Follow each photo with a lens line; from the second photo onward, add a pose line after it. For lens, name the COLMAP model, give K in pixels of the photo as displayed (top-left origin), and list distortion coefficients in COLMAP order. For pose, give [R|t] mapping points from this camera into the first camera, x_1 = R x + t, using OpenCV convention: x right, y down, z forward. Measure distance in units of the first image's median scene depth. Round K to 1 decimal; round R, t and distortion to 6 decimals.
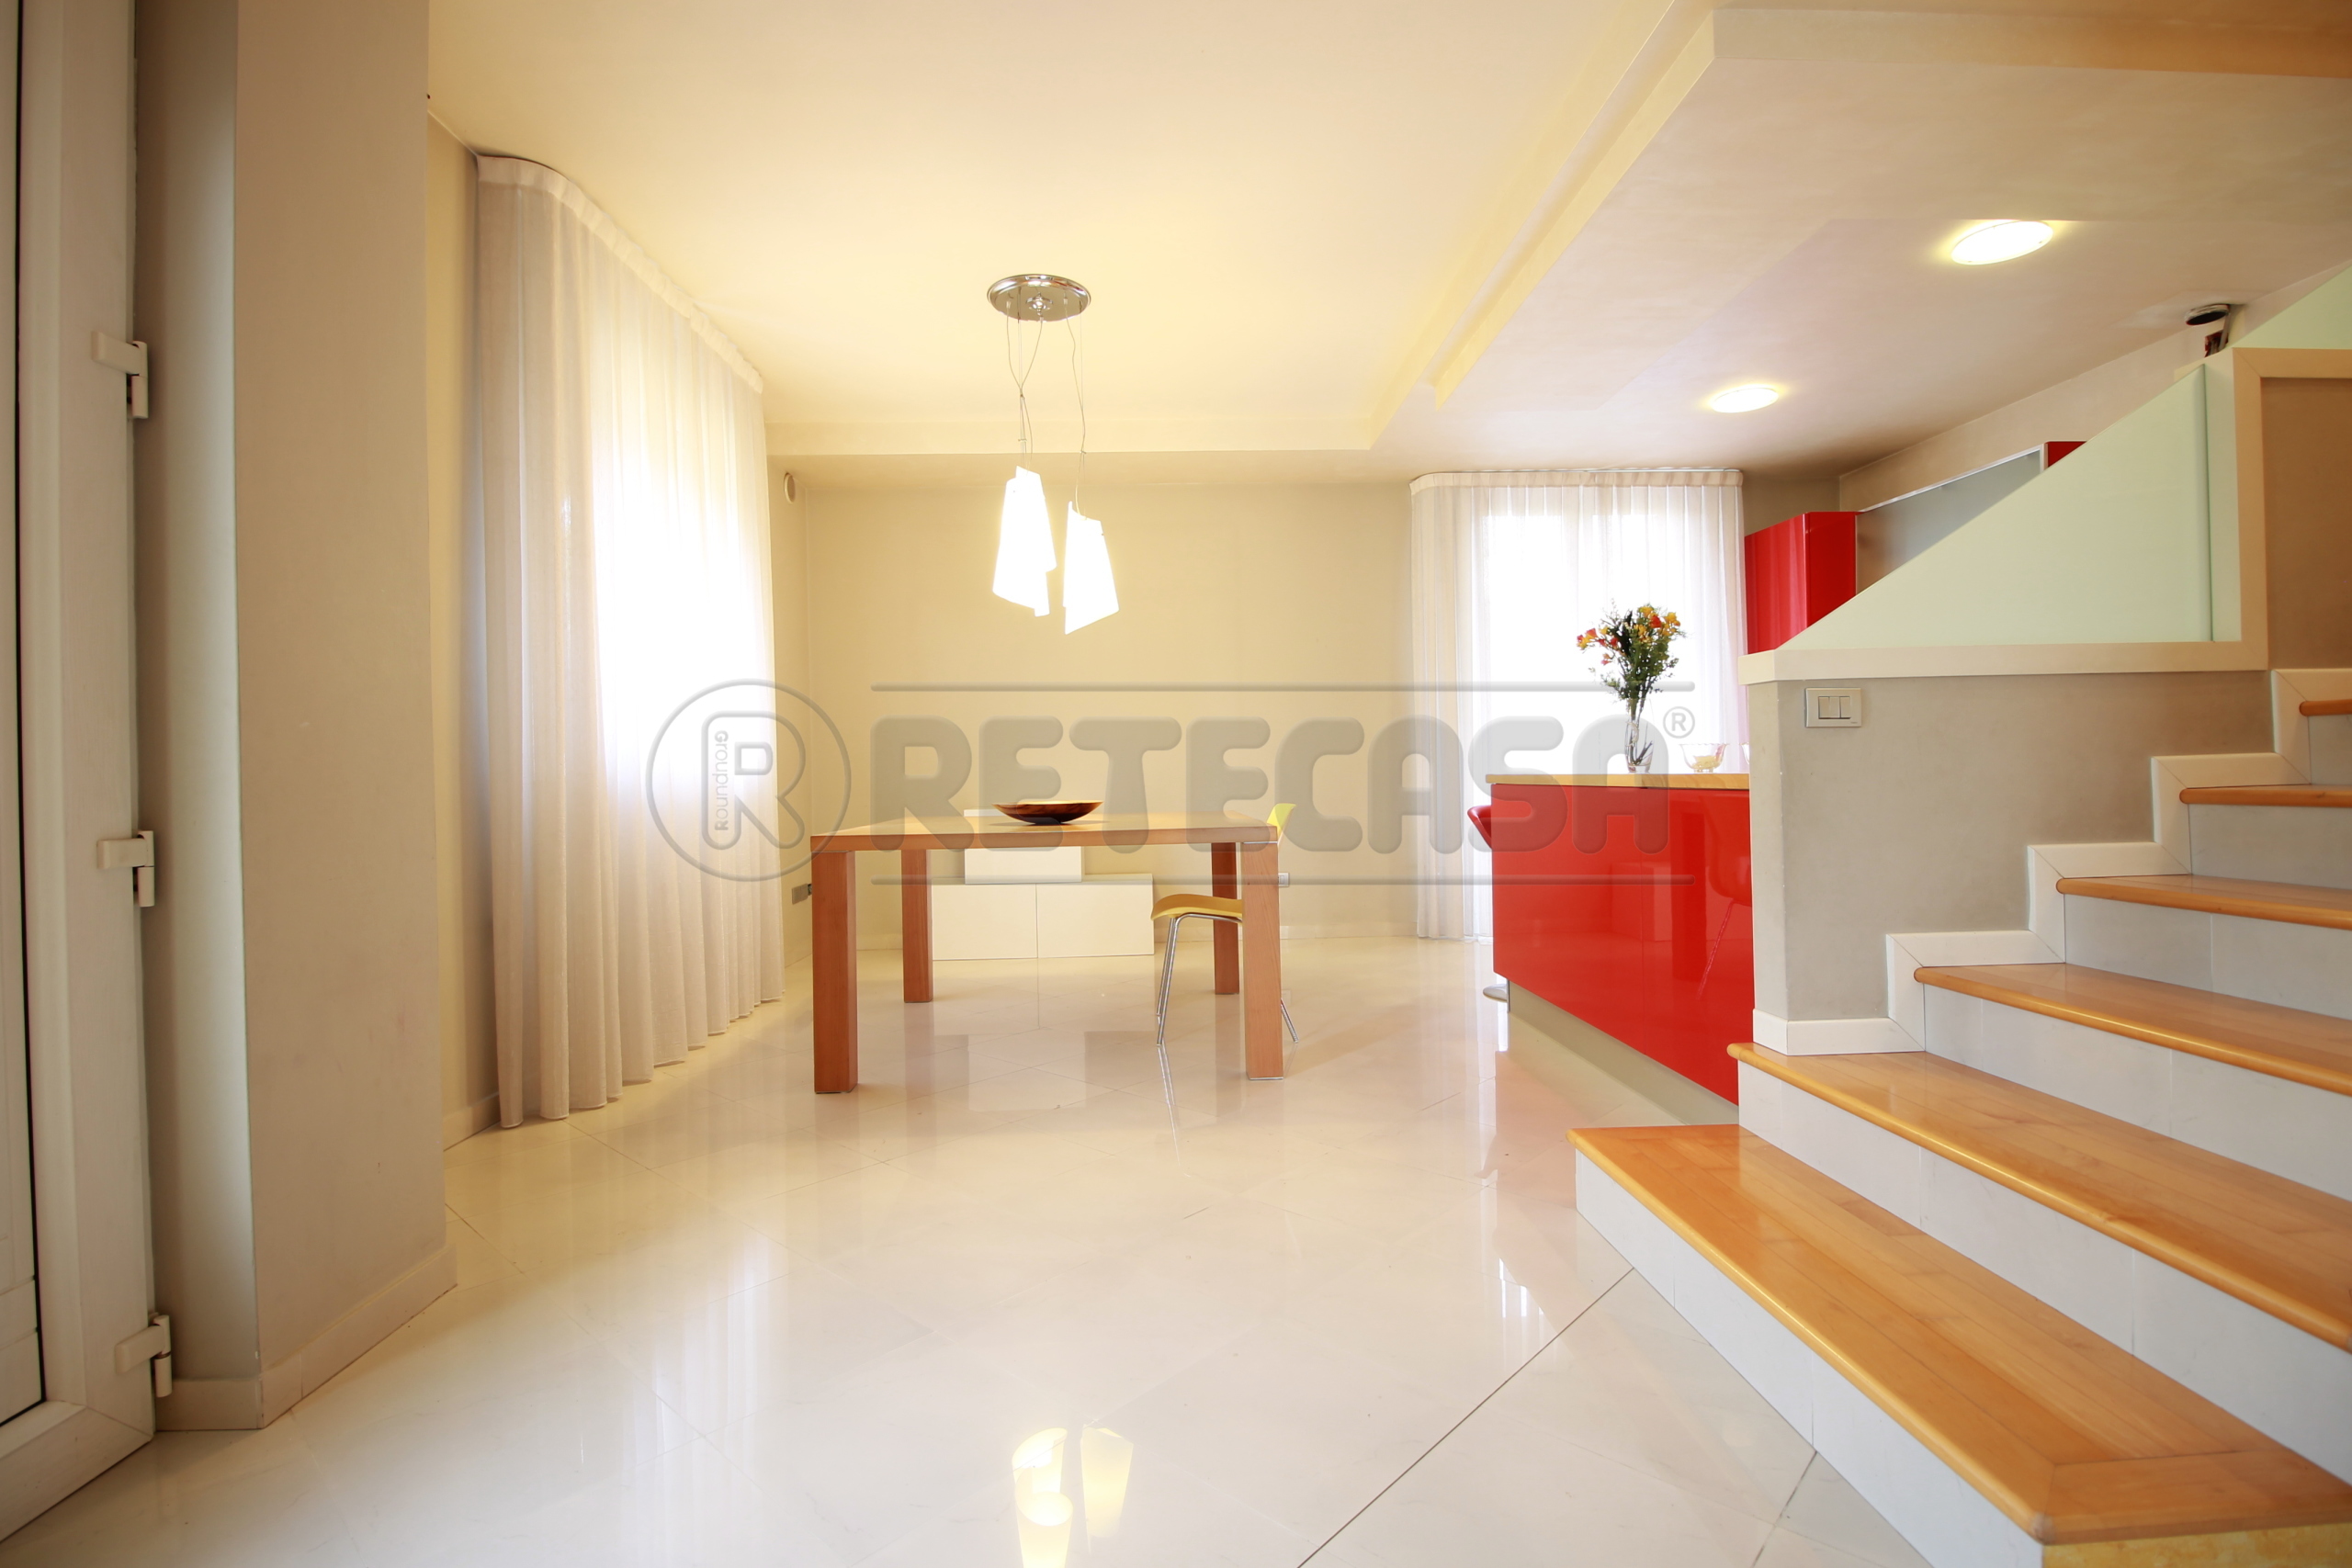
lens RADIAL K [[1095.7, 0, 1170.7], [0, 1095.7, 779.0], [0, 0, 1]] dist [0.000615, -0.013905]
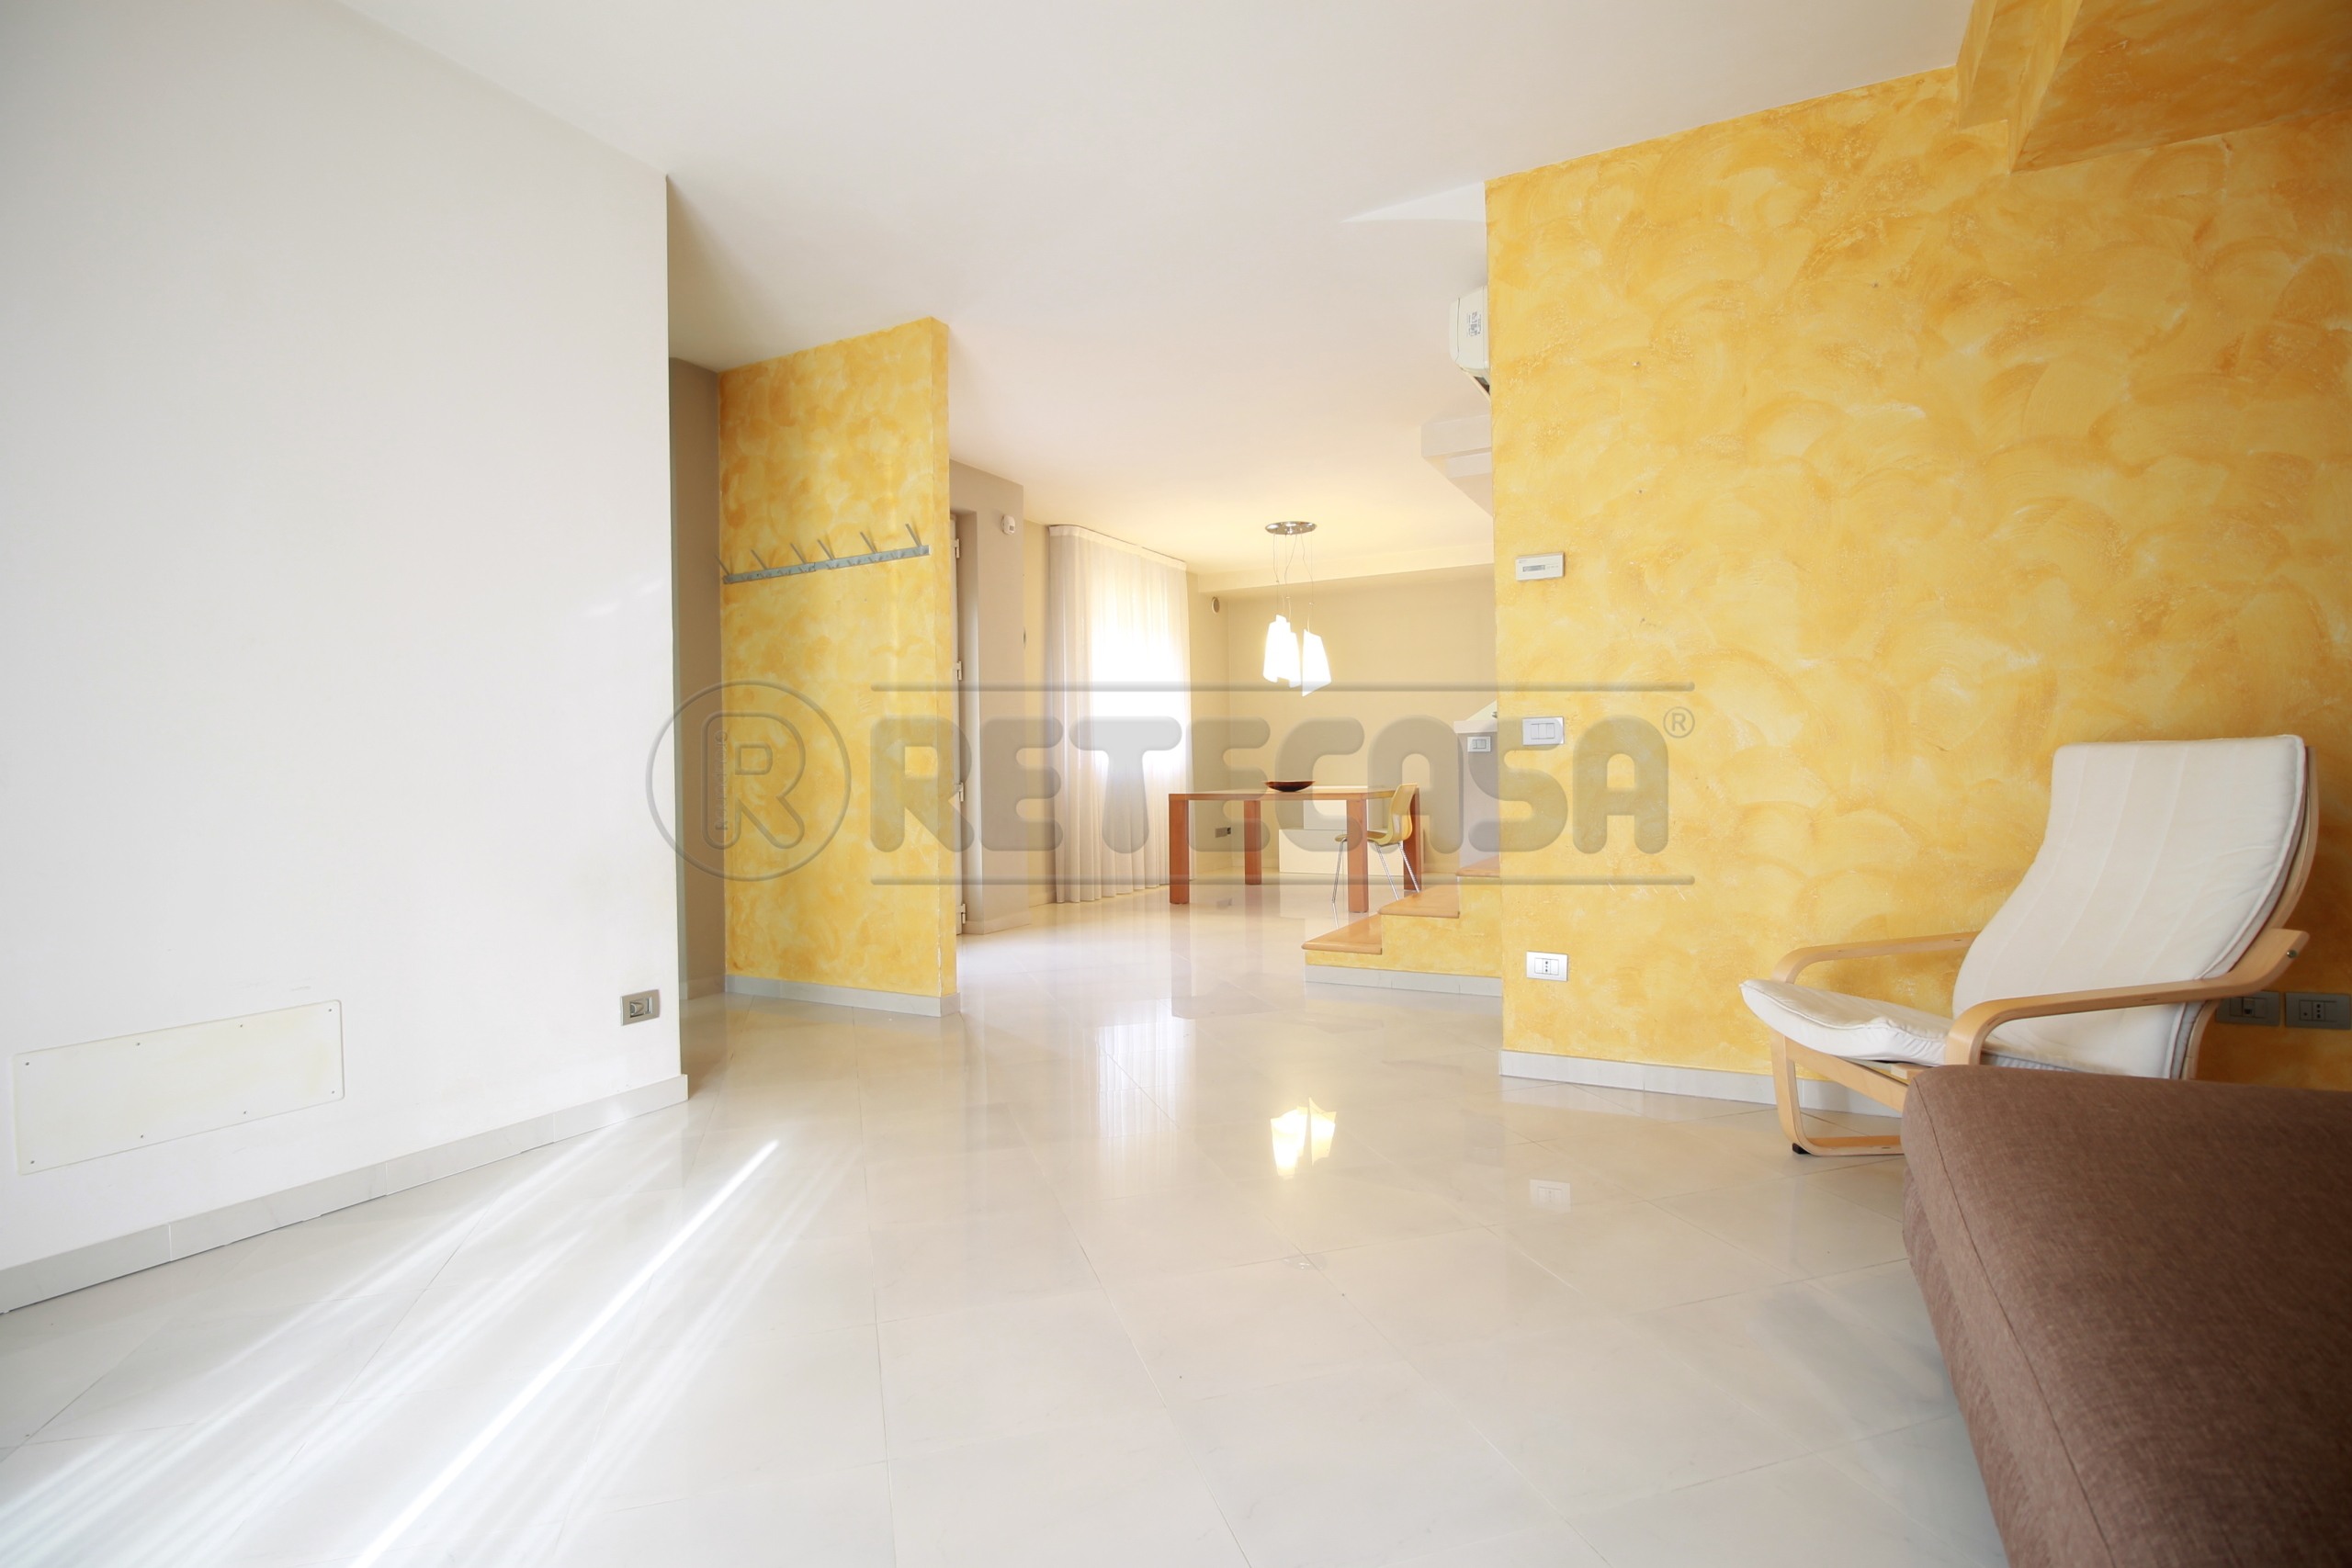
lens RADIAL K [[1095.7, 0, 1170.7], [0, 1095.7, 779.0], [0, 0, 1]] dist [0.000615, -0.013905]
pose [[0.866468, 0.011325, -0.499103, 0.720845], [-0.003480, 0.999855, 0.016646, -0.015163], [0.499220, -0.012687, 0.866382, -0.876735]]
